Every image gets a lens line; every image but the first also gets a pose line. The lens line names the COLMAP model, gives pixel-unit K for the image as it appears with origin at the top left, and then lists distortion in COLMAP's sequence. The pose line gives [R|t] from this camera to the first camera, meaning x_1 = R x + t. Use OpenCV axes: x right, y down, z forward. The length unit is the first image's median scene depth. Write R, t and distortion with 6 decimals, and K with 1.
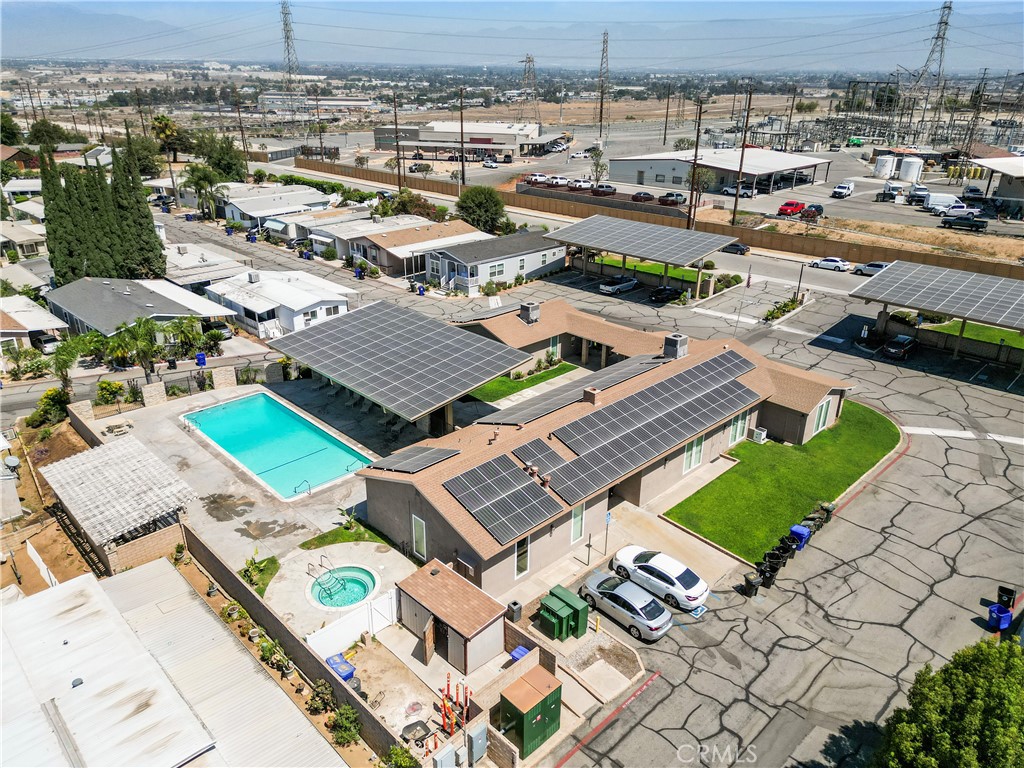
lens RADIAL K [[719.6, 0, 512.0], [0, 719.6, 384.0], [0, 0, 1]] dist [0.090691, -0.094390]
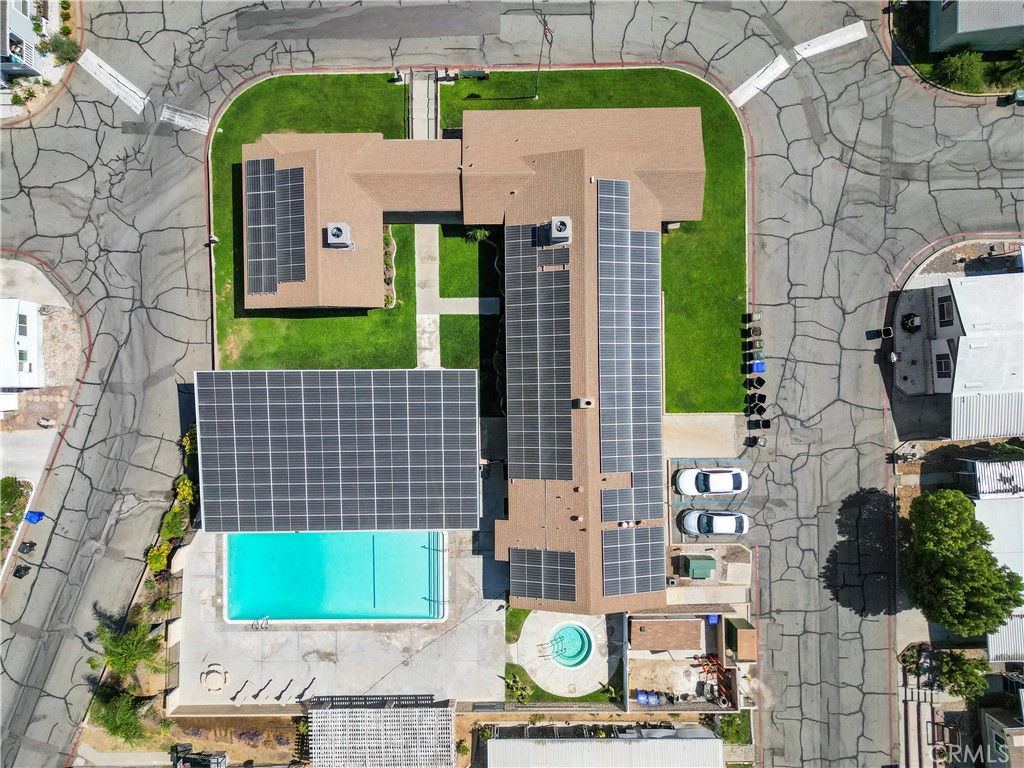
lens RADIAL K [[735.2, 0, 512.0], [0, 735.2, 384.0], [0, 0, 1]] dist [0.085517, -0.087757]
pose [[0.694136, -0.719826, -0.005048, 0.047039], [0.290980, 0.274167, 0.916604, -0.807103], [-0.658411, -0.637717, 0.399765, 0.513419]]
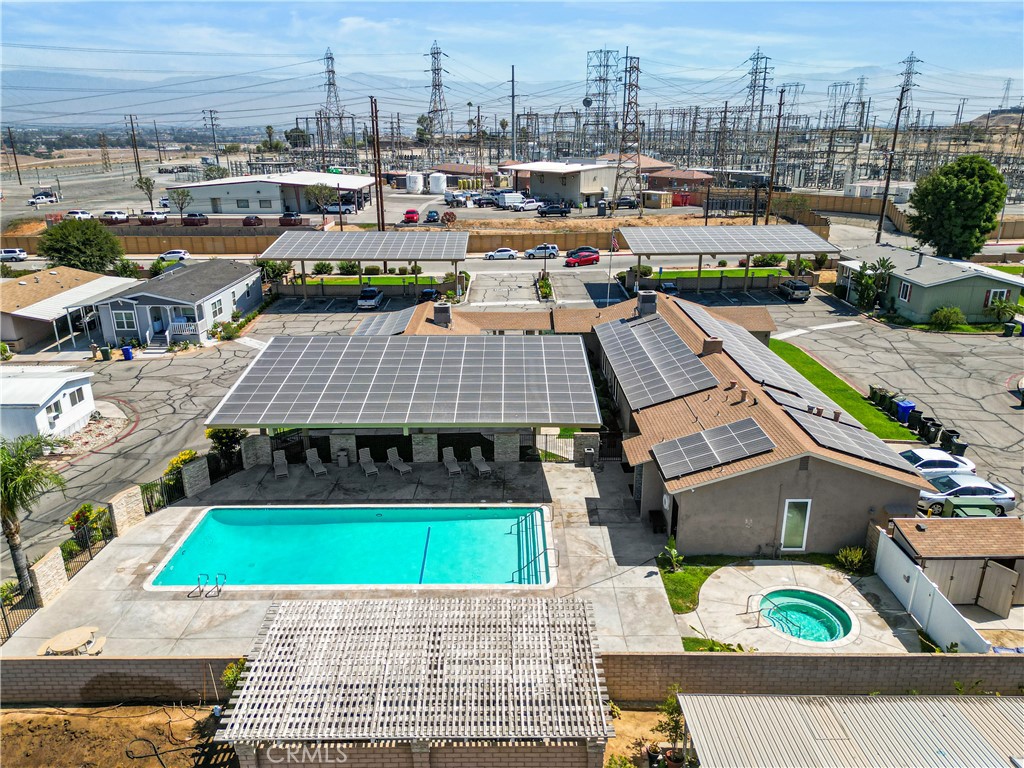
lens RADIAL K [[735.2, 0, 512.0], [0, 735.2, 384.0], [0, 0, 1]] dist [0.085517, -0.087757]
pose [[0.697643, -0.242567, 0.674133, -0.564243], [0.290582, 0.955873, 0.043227, -0.041109], [-0.654871, 0.165734, 0.737344, 0.375532]]
